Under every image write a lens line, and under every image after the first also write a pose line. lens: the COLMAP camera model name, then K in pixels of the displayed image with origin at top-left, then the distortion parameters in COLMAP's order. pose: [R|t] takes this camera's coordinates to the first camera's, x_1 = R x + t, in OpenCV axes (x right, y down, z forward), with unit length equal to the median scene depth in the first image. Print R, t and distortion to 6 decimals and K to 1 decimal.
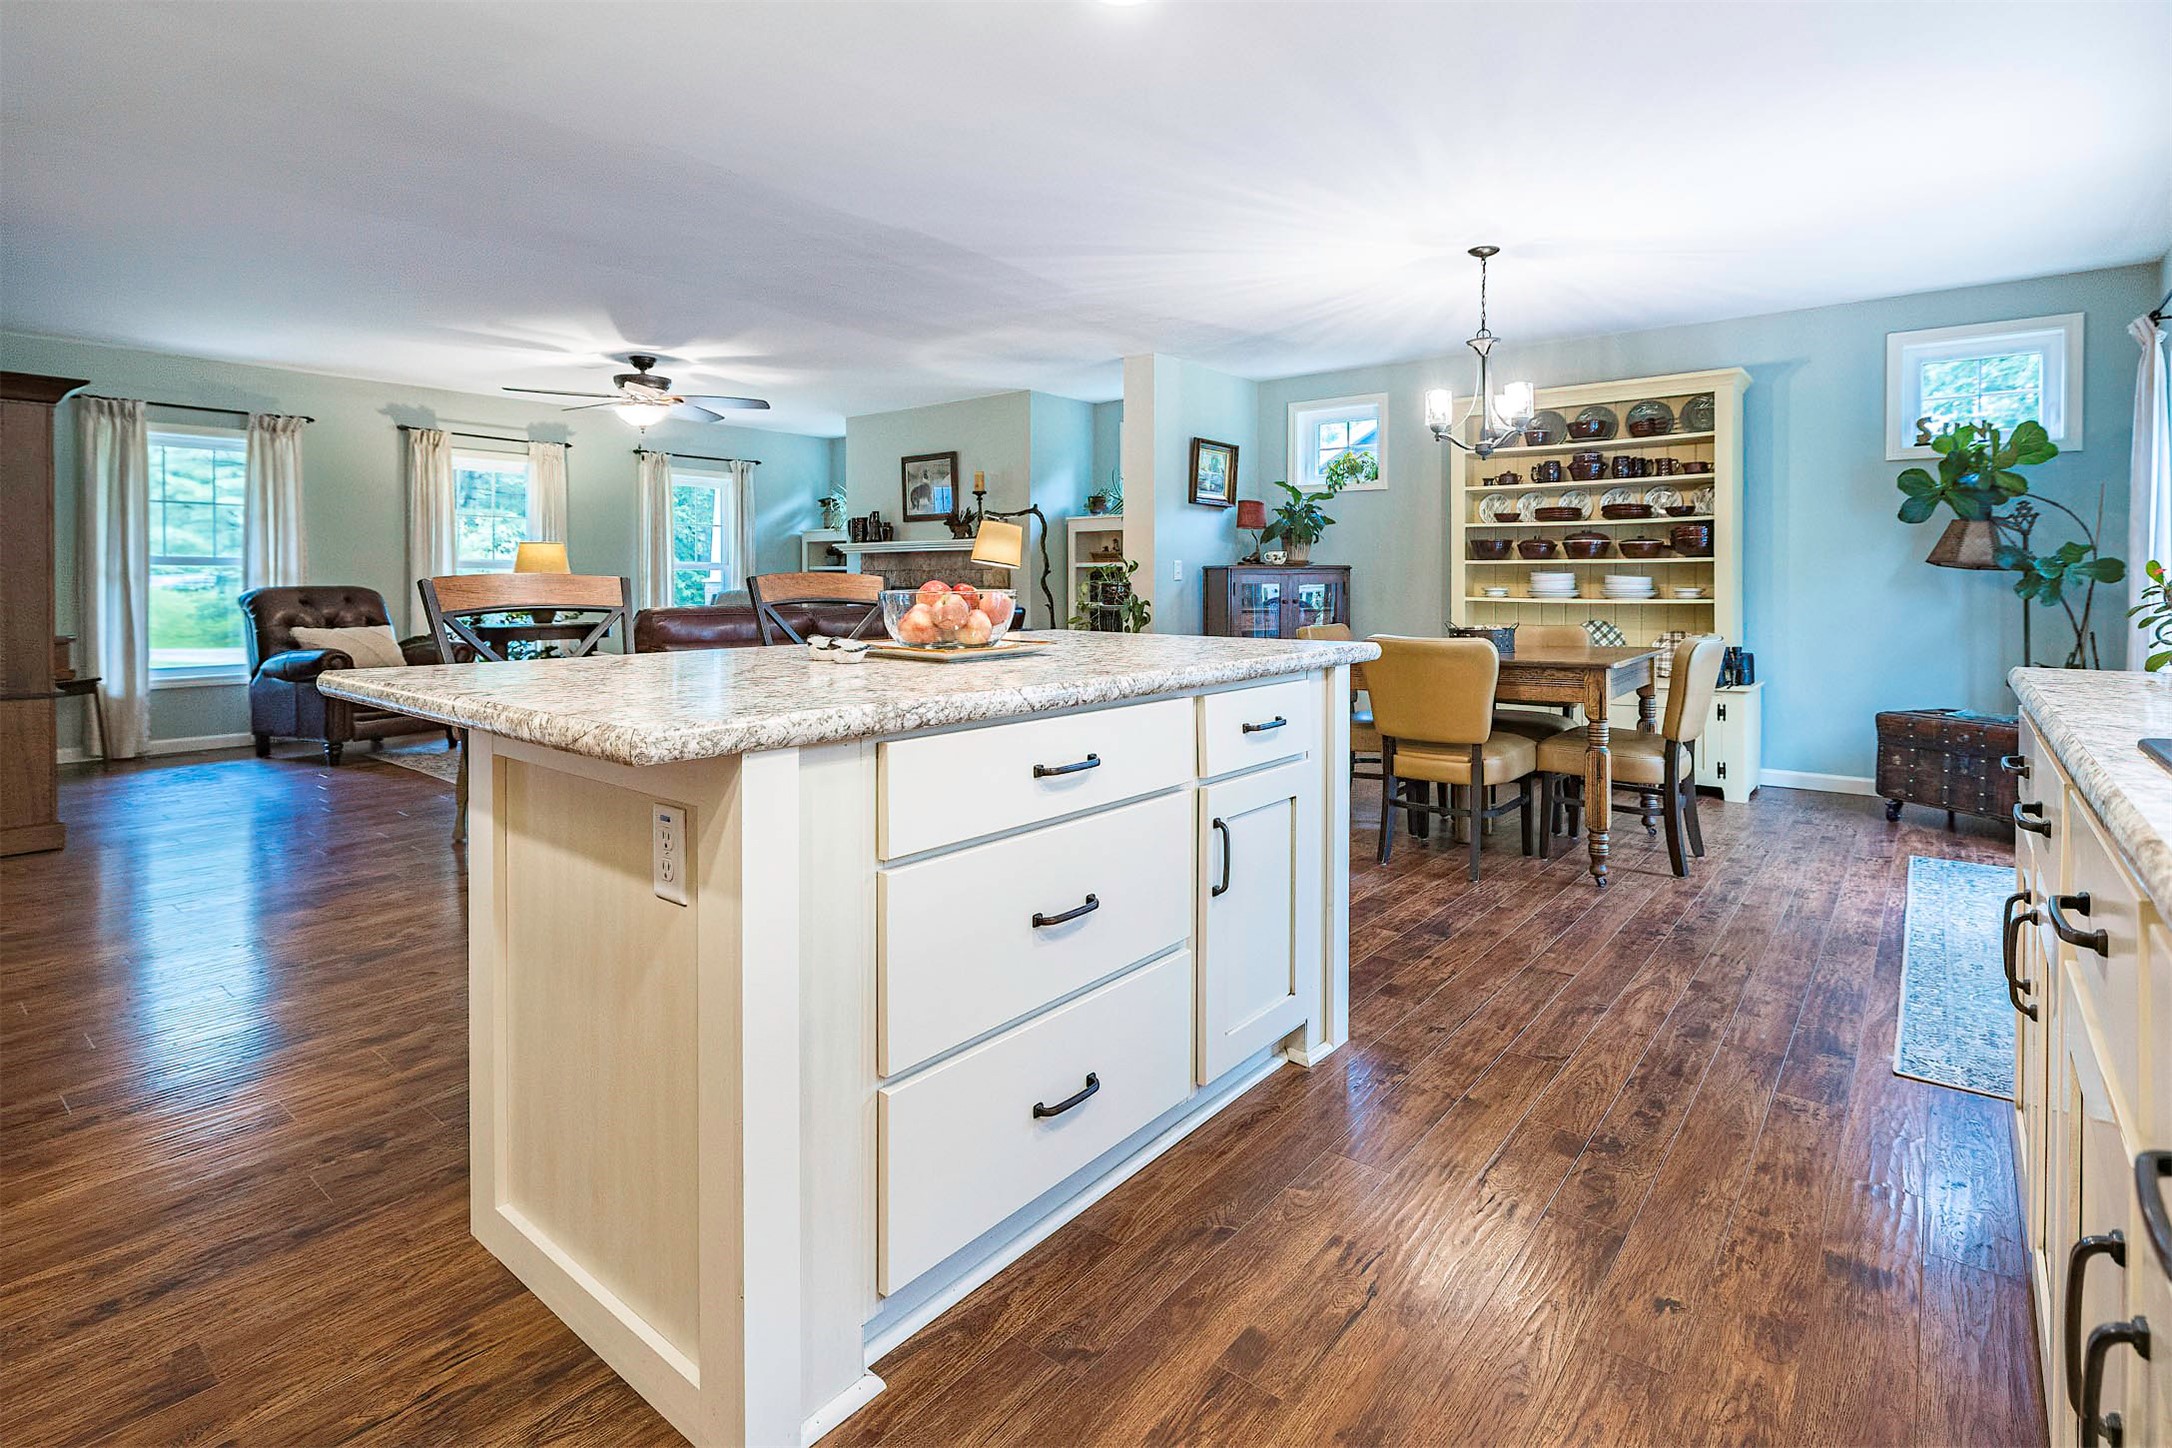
lens RADIAL K [[1067.5, 0, 1079.5], [0, 1067.5, 589.8], [0, 0, 1]] dist [-0.004827, -0.000991]
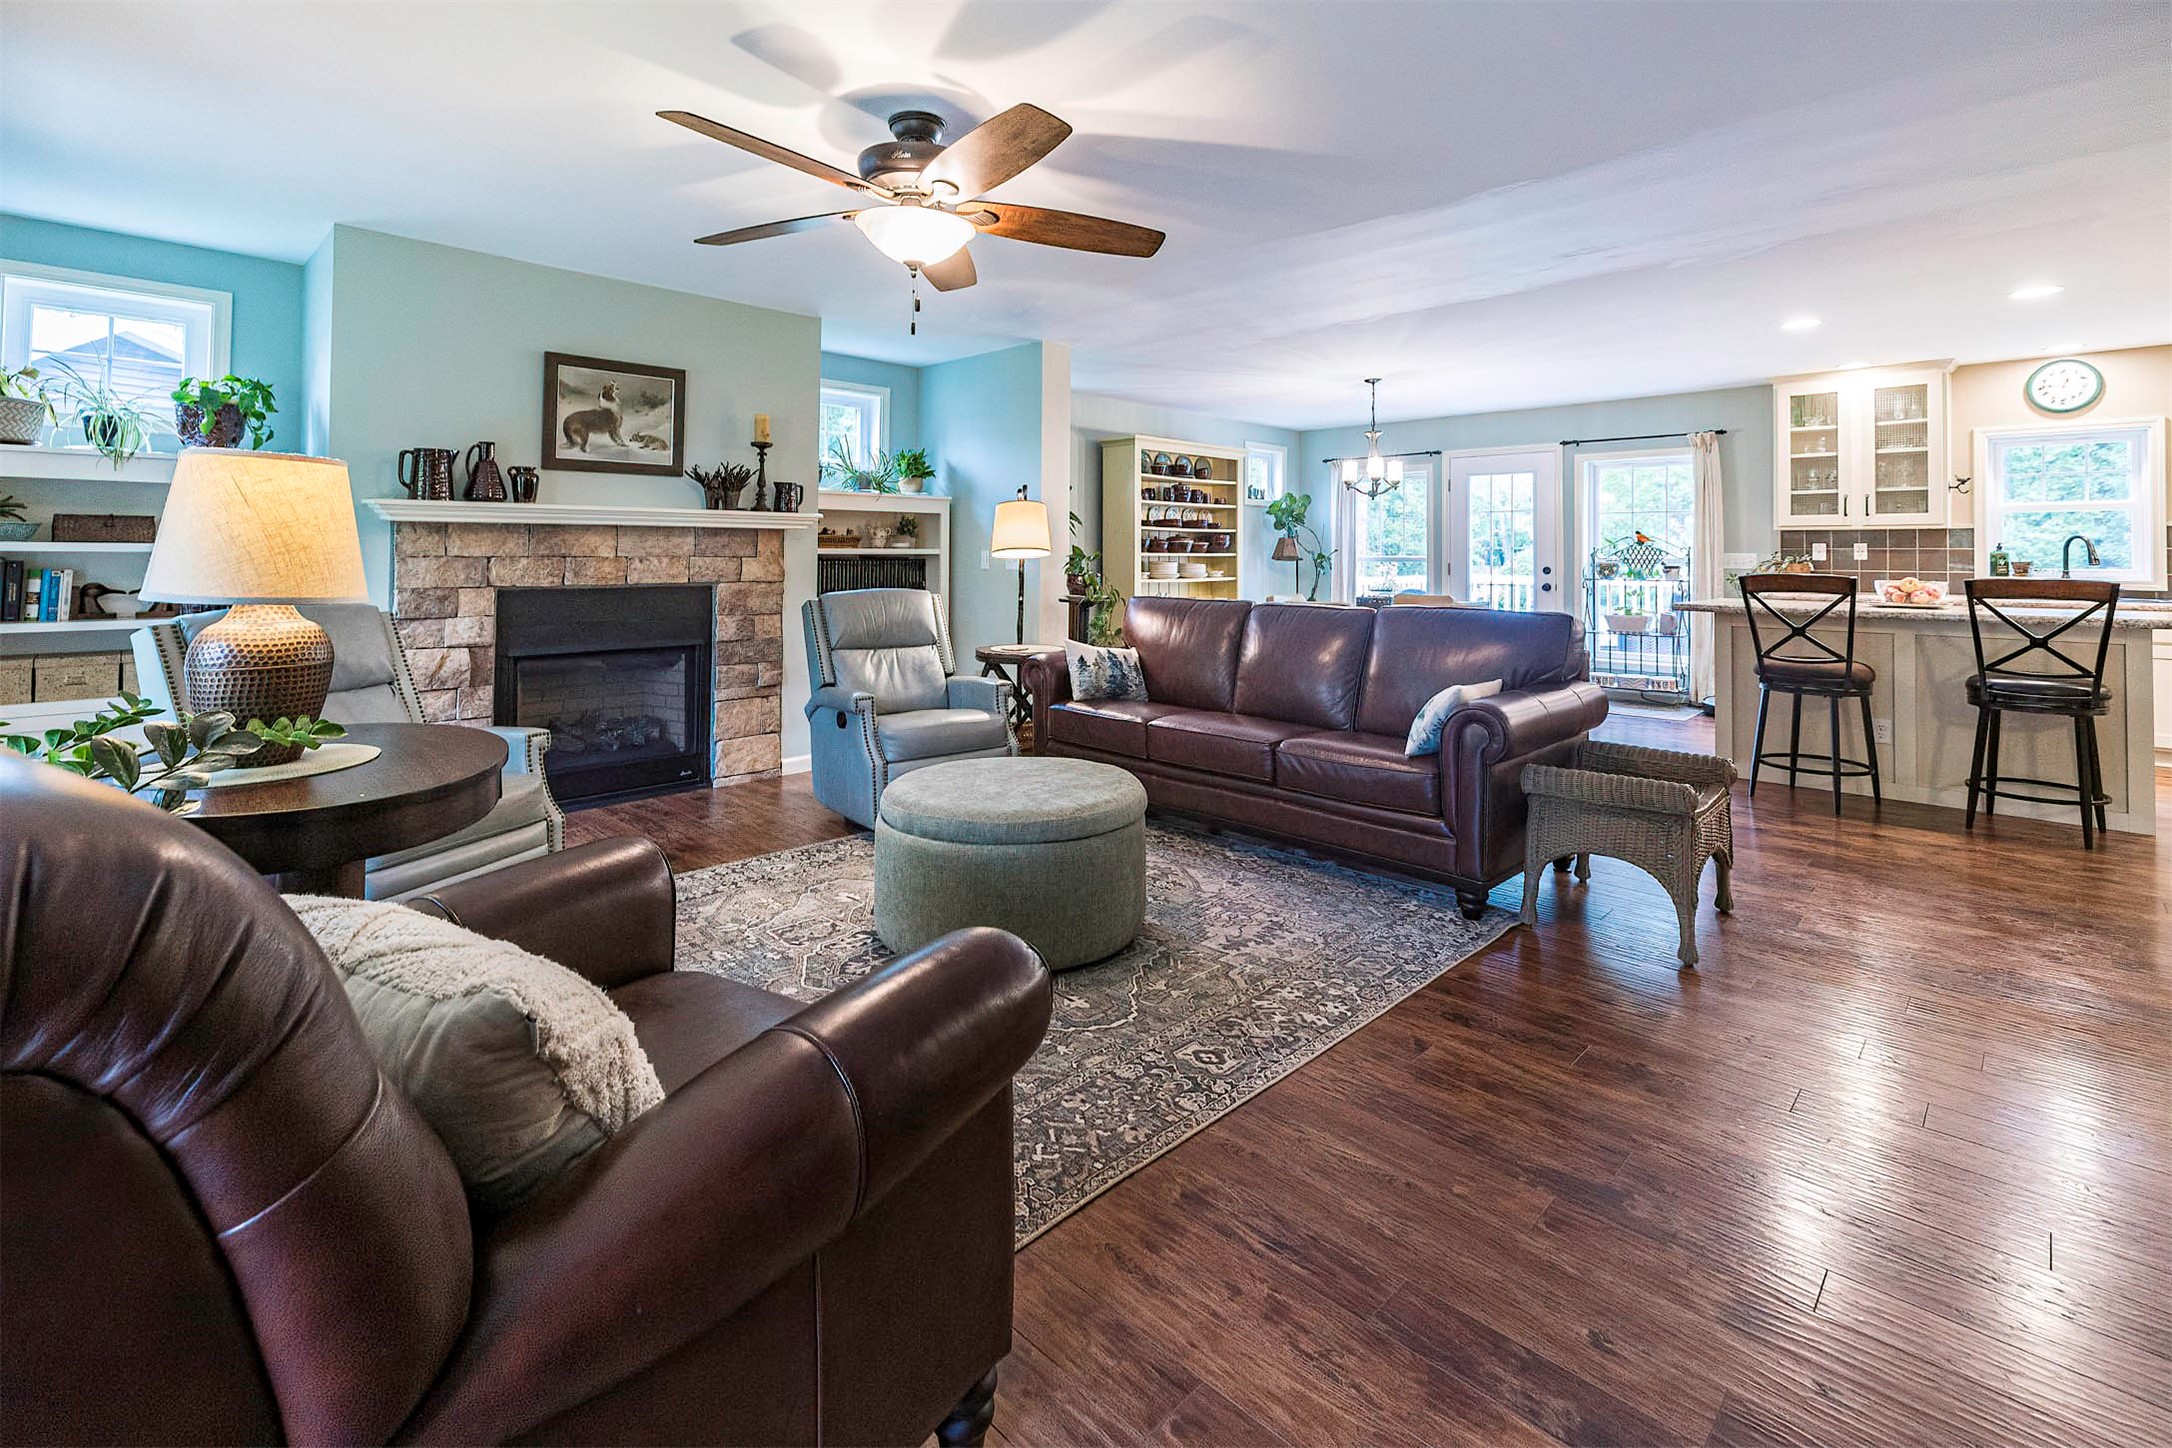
lens RADIAL K [[984.9, 0, 1080.3], [0, 984.9, 527.8], [0, 0, 1]] dist [-0.000229, 0.000199]
pose [[0.094515, 0.028987, 0.995101, -0.829862], [0.007440, 0.999528, -0.029822, -0.021082], [-0.995496, 0.010223, 0.094254, 0.878429]]
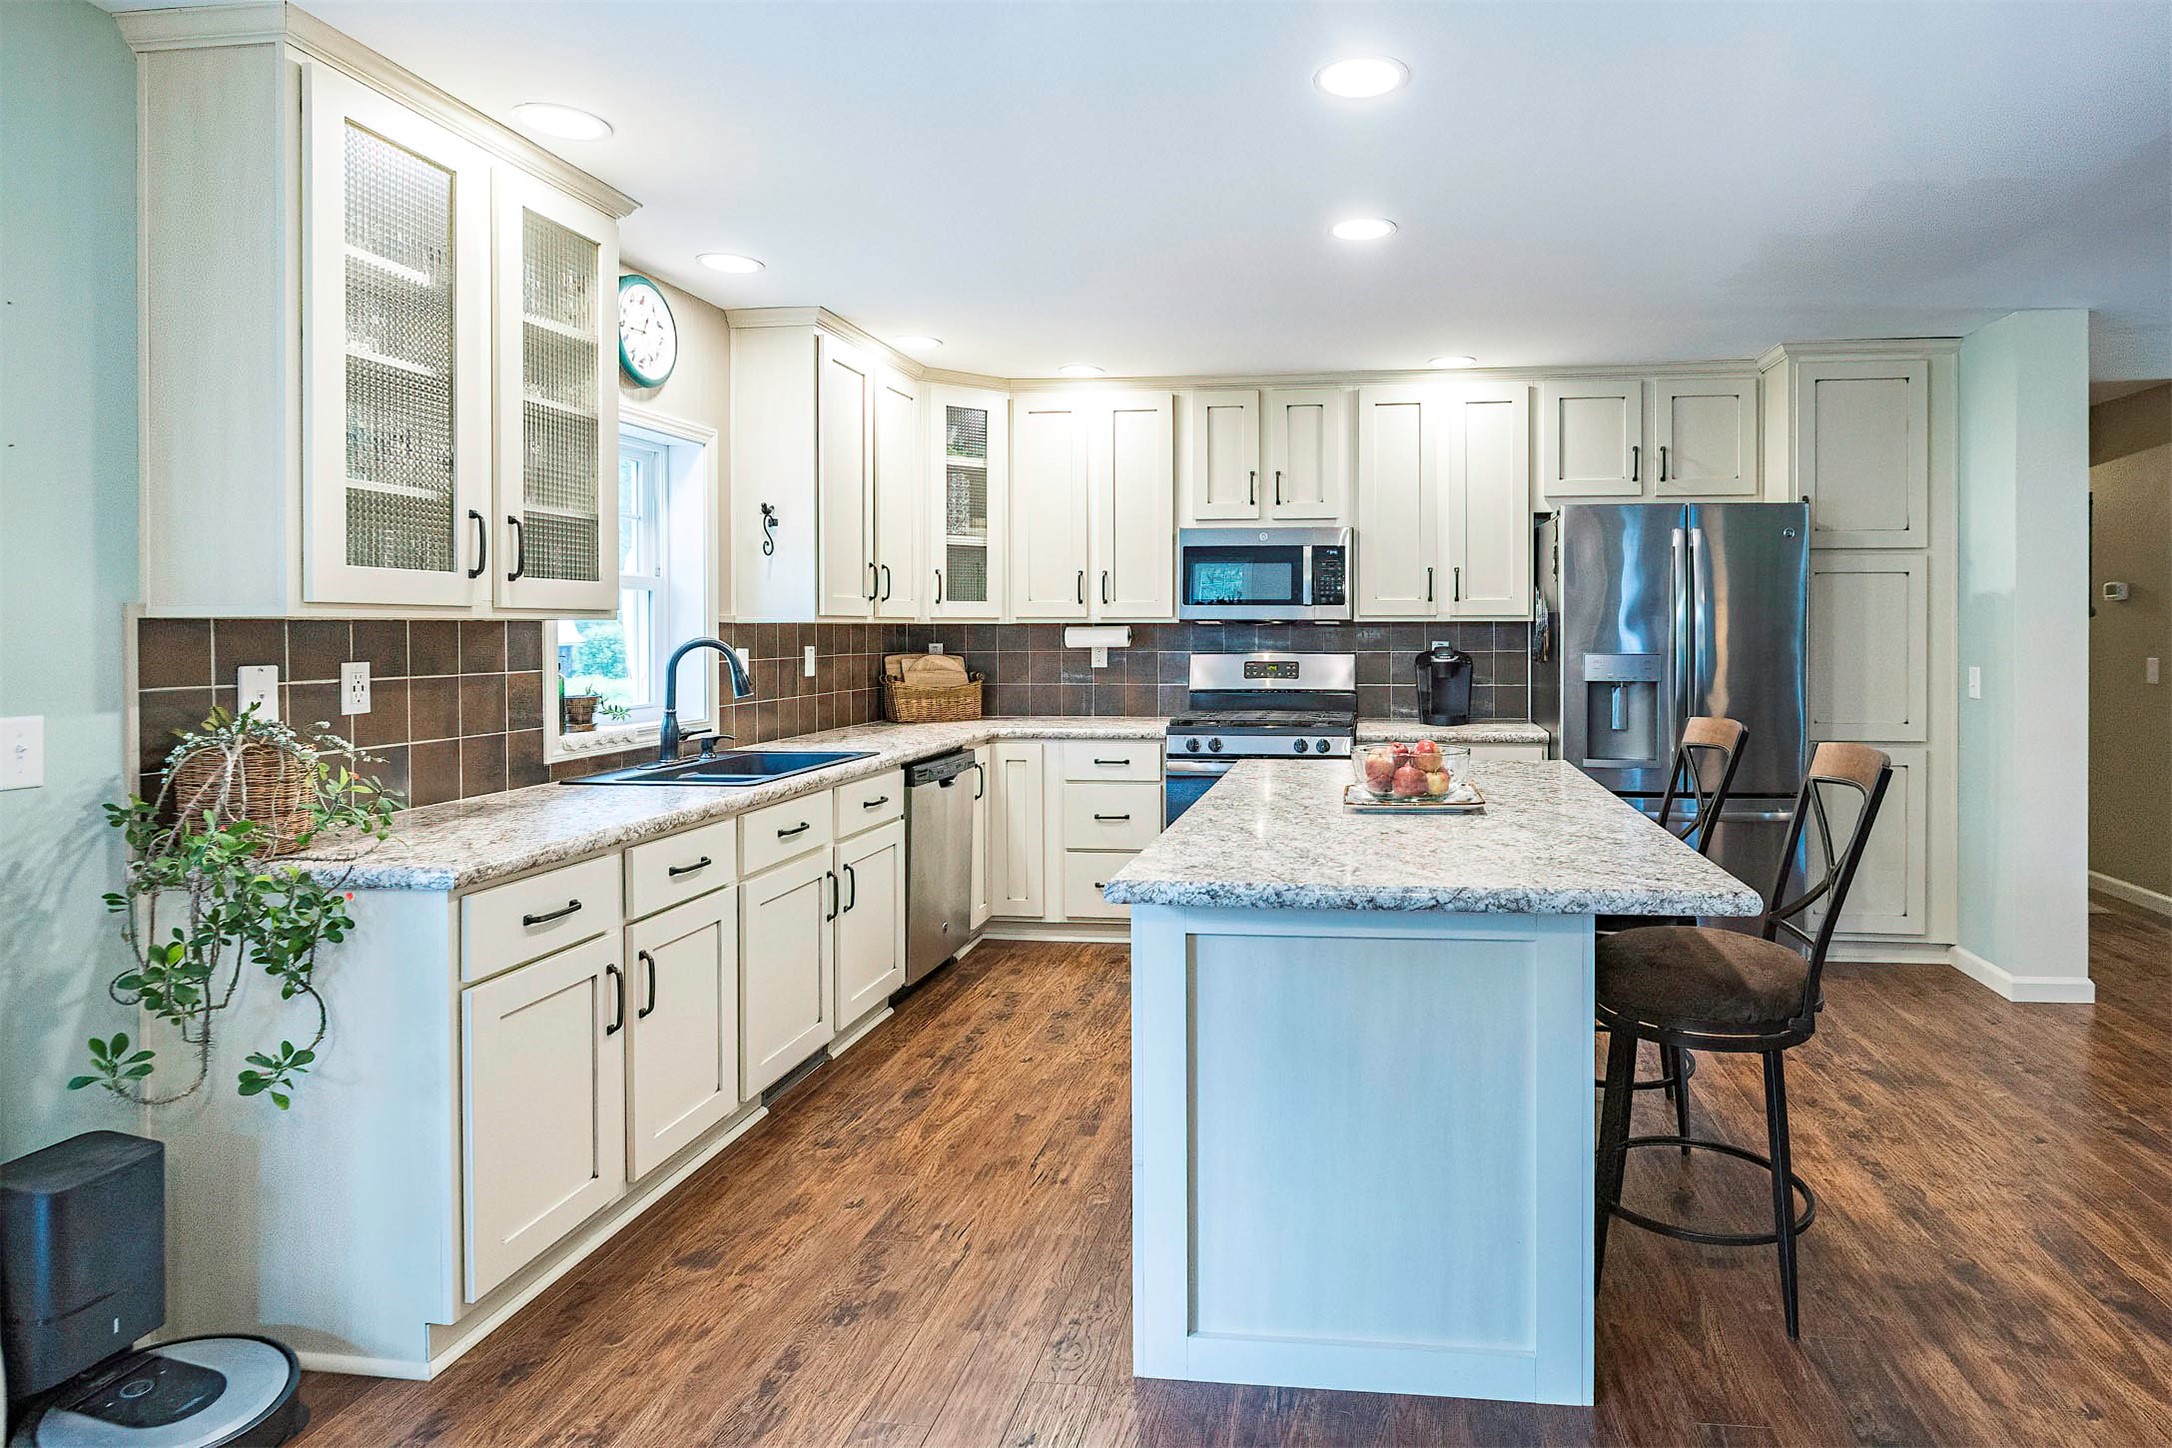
lens RADIAL K [[1198.6, 0, 1258.9], [0, 1198.6, 636.5], [0, 0, 1]] dist [-0.000205, 0.000454]
pose [[-0.834151, 0.007401, -0.551486, 0.241914], [-0.002613, 0.999846, 0.017371, -0.045842], [0.551530, 0.015931, -0.834003, 0.658539]]
